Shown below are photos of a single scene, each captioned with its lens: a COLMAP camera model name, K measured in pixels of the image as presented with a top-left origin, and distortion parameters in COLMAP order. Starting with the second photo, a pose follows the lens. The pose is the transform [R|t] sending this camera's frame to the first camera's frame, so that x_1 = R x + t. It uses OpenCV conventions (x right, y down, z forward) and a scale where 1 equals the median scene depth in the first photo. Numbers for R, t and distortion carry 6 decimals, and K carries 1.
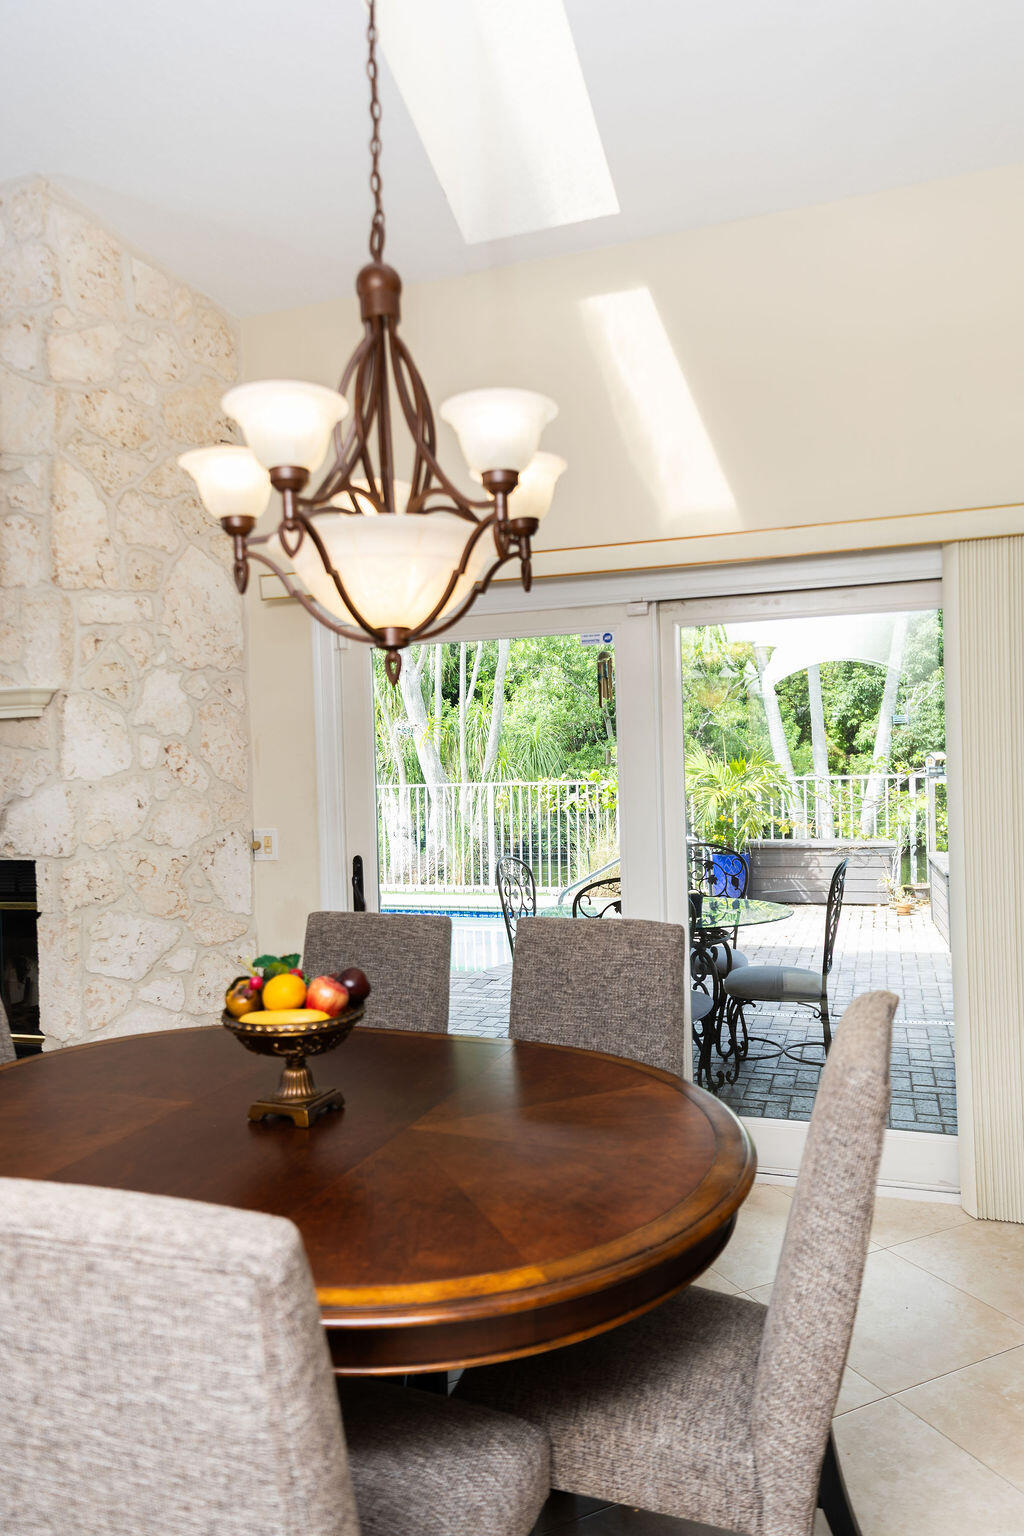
lens RADIAL K [[1019.8, 0, 509.7], [0, 1019.8, 765.1], [0, 0, 1]] dist [0.020984, -0.009801]
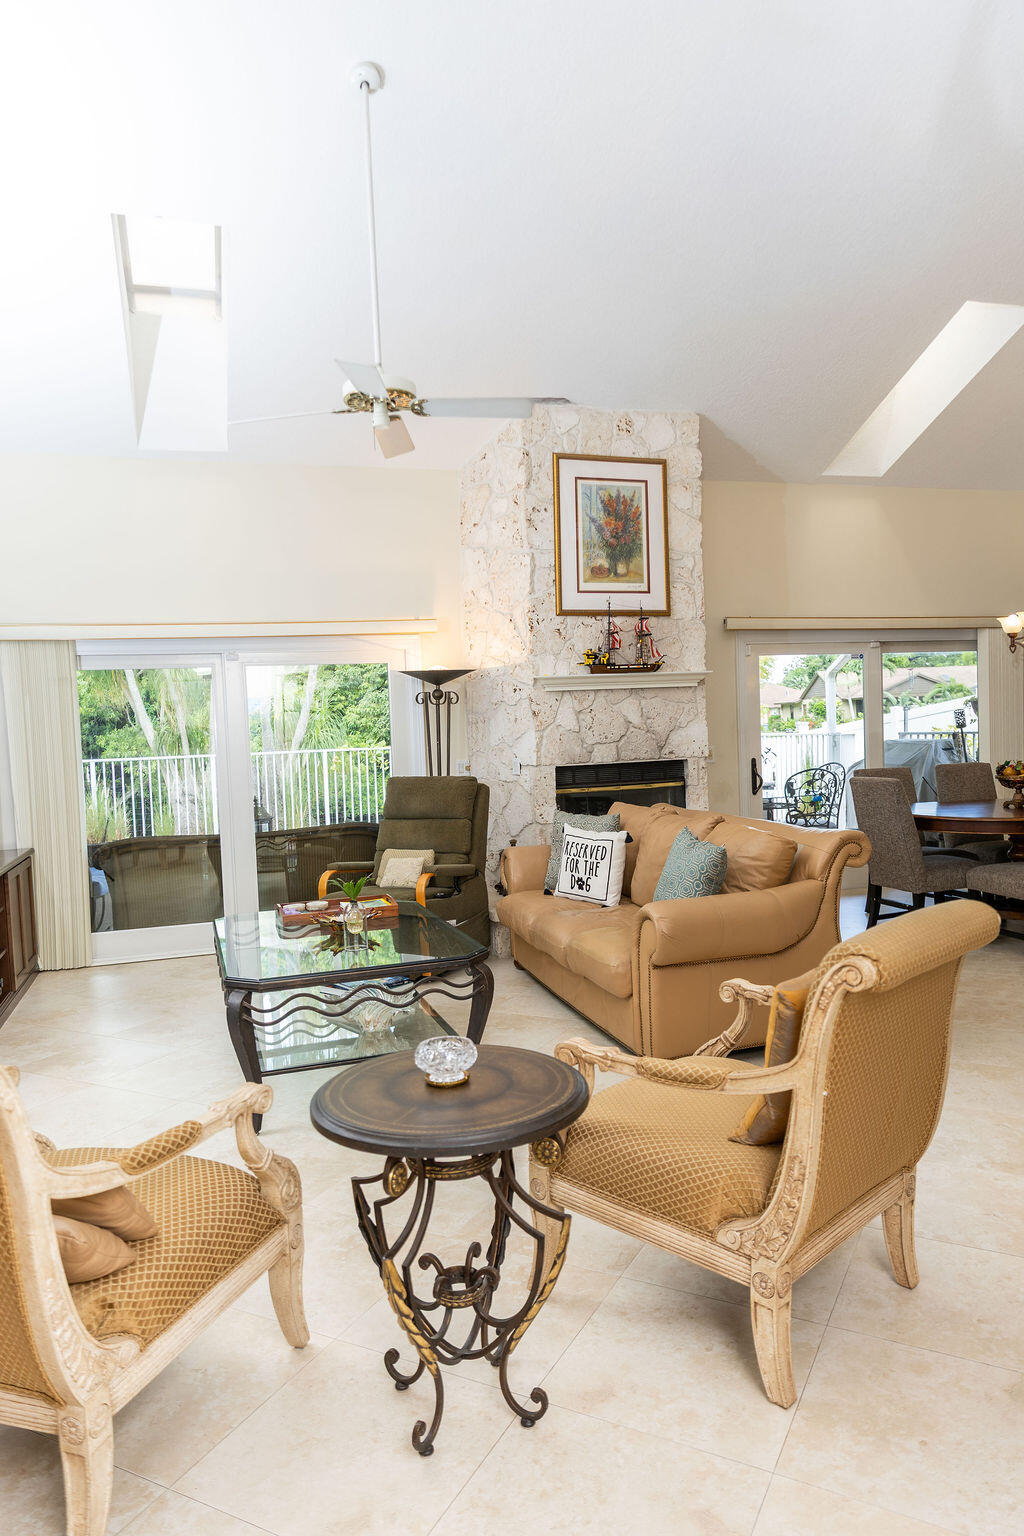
lens RADIAL K [[1019.8, 0, 517.6], [0, 1019.8, 769.6], [0, 0, 1]] dist [0.020984, -0.009801]
pose [[0.807233, -0.026472, 0.589639, -1.870941], [0.016517, 0.999616, 0.022266, 0.063312], [-0.590002, -0.008235, 0.807360, -0.387928]]
